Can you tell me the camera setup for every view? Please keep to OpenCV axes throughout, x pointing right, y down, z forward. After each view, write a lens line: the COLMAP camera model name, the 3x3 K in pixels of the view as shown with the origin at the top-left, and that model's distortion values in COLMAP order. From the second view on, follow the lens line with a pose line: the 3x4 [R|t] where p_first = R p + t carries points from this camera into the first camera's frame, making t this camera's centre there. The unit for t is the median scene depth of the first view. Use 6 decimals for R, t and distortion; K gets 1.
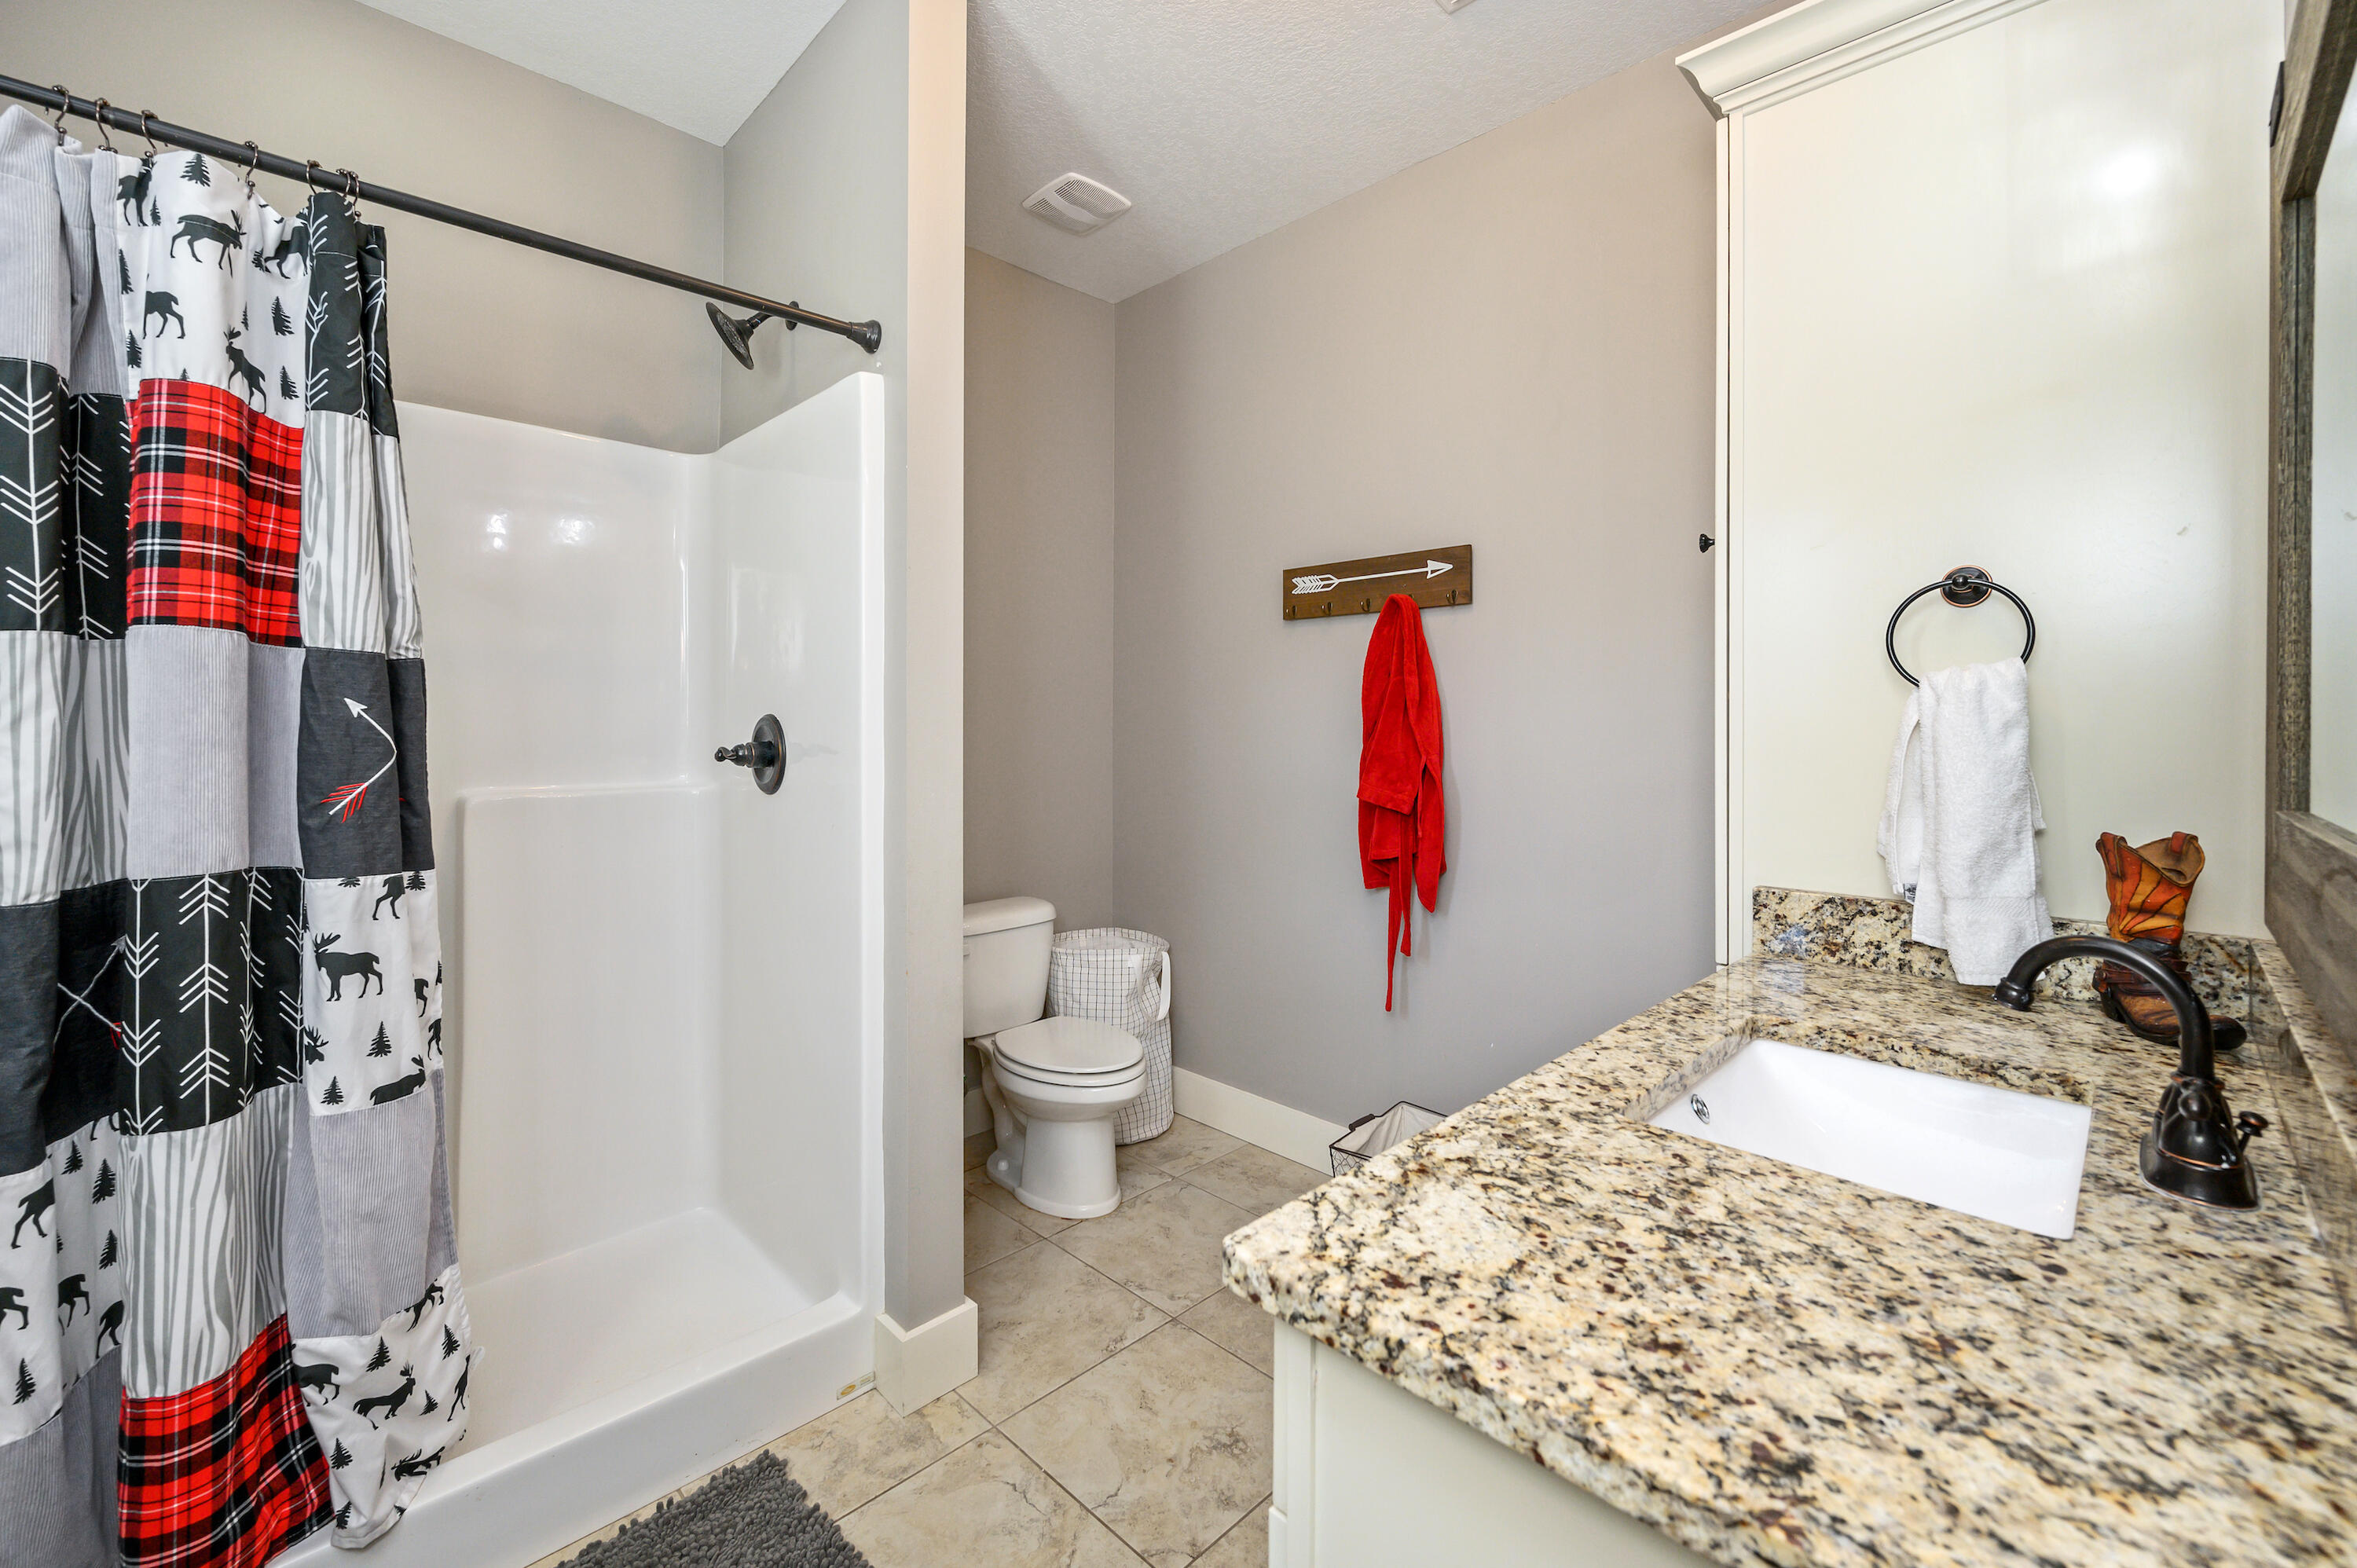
lens RADIAL K [[967.8, 0, 1178.4], [0, 967.8, 724.8], [0, 0, 1]] dist [-0.007754, 0.000177]
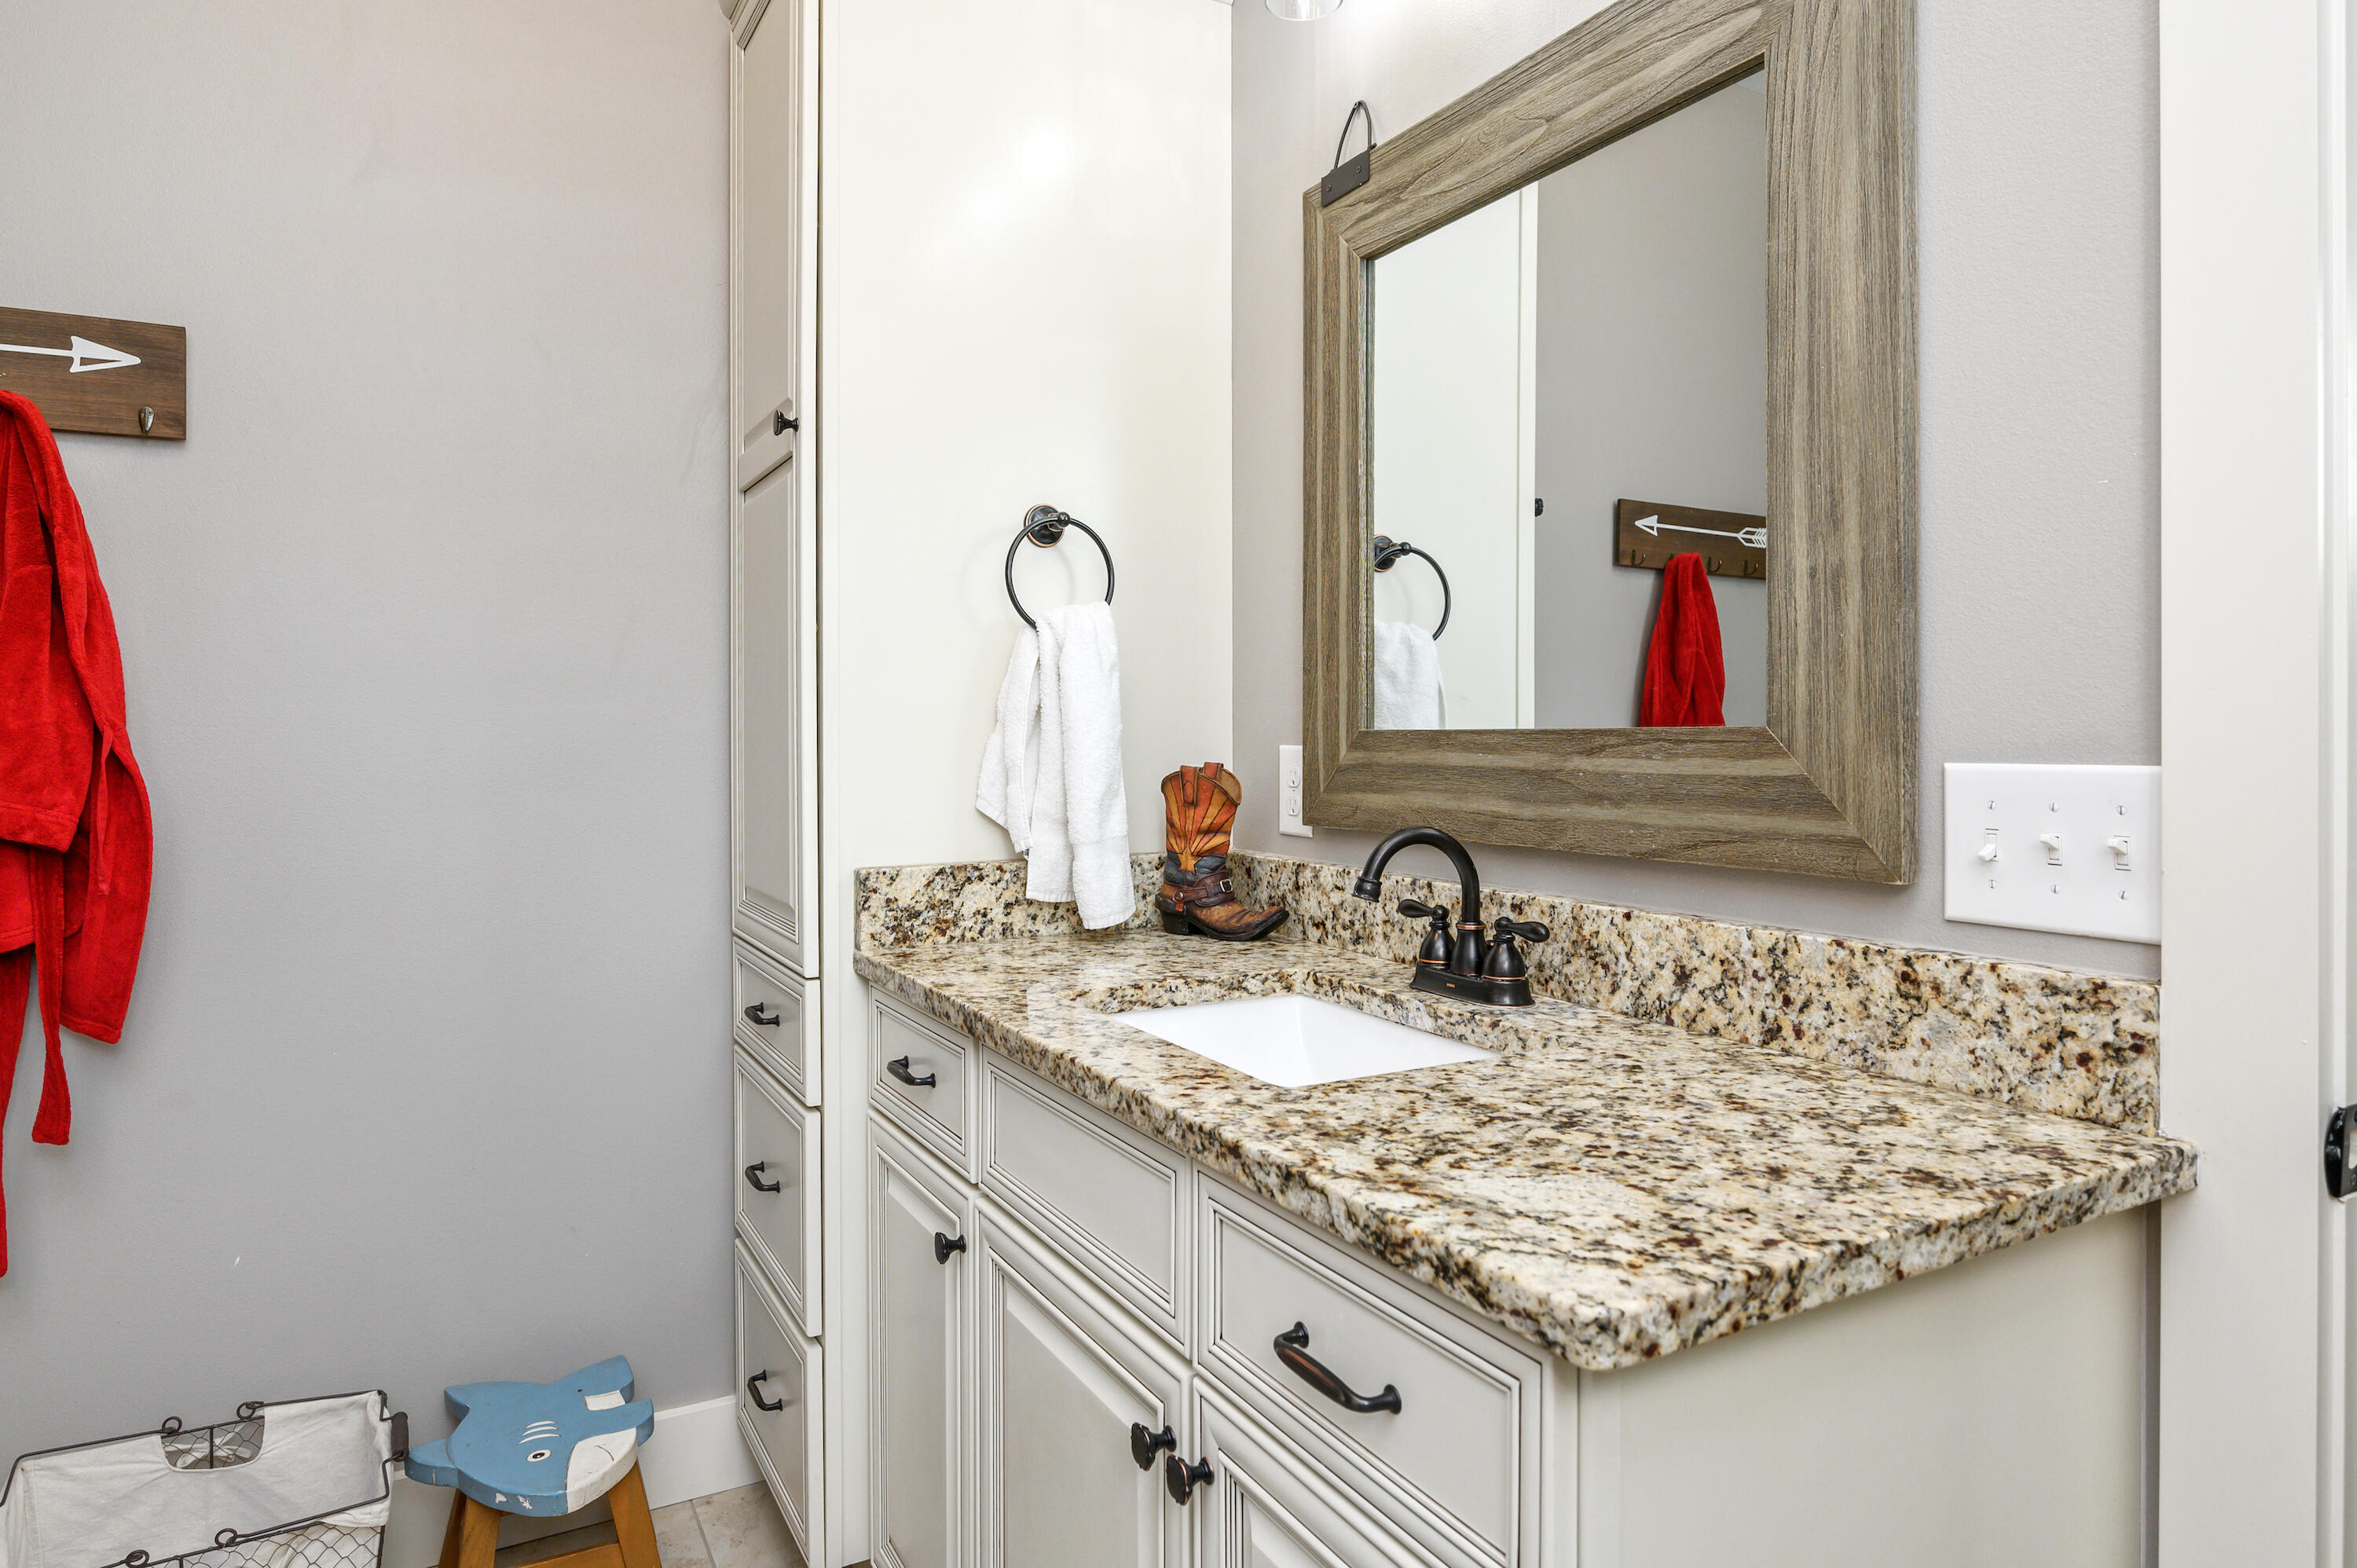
lens RADIAL K [[1380.3, 0, 1177.7], [0, 1380.3, 725.0], [0, 0, 1]] dist [-0.007274, -0.000356]
pose [[0.276178, -0.004862, 0.961094, -0.944959], [0.004449, 0.999983, 0.003780, 0.102208], [-0.961096, 0.003232, 0.276195, 0.970497]]
